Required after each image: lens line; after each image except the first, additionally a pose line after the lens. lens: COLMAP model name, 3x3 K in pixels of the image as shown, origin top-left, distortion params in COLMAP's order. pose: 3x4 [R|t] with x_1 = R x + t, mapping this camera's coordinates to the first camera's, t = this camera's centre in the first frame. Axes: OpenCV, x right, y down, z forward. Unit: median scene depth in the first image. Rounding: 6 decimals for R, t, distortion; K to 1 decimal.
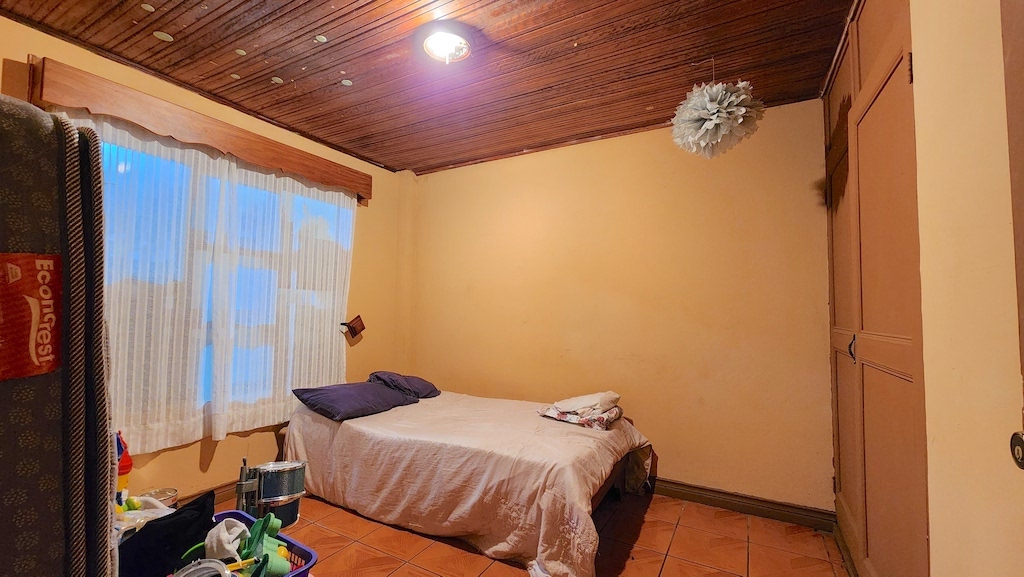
lens RADIAL K [[421.7, 0, 514.0], [0, 421.7, 283.5], [0, 0, 1]] dist [-0.008496, -0.000115]
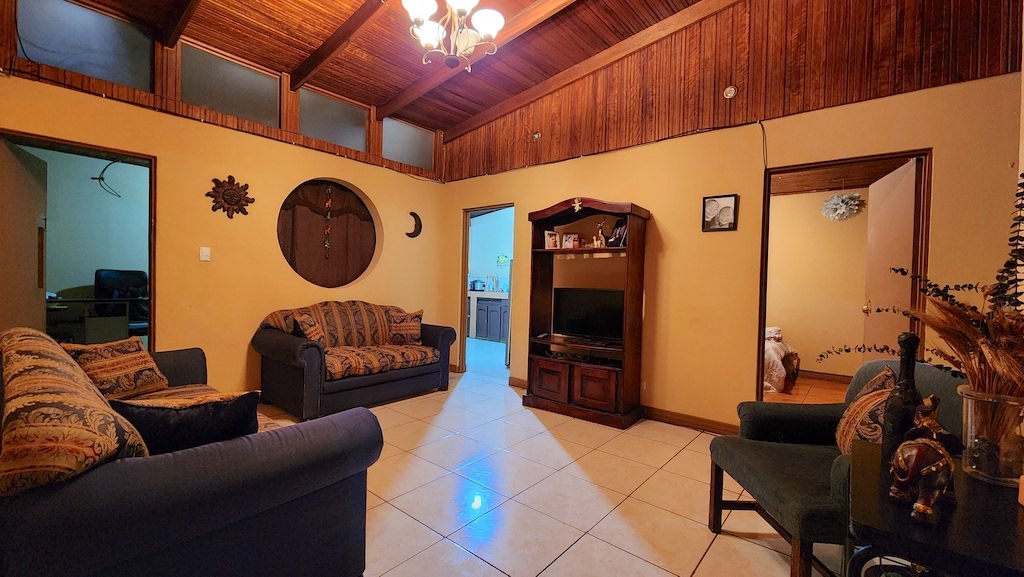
lens RADIAL K [[421.7, 0, 509.6], [0, 421.7, 288.7], [0, 0, 1]] dist [-0.008496, -0.000115]
pose [[0.981143, 0.010834, -0.192982, -0.701374], [0.004768, 0.996767, 0.080200, -0.102124], [0.193227, -0.079608, 0.977919, -1.322964]]
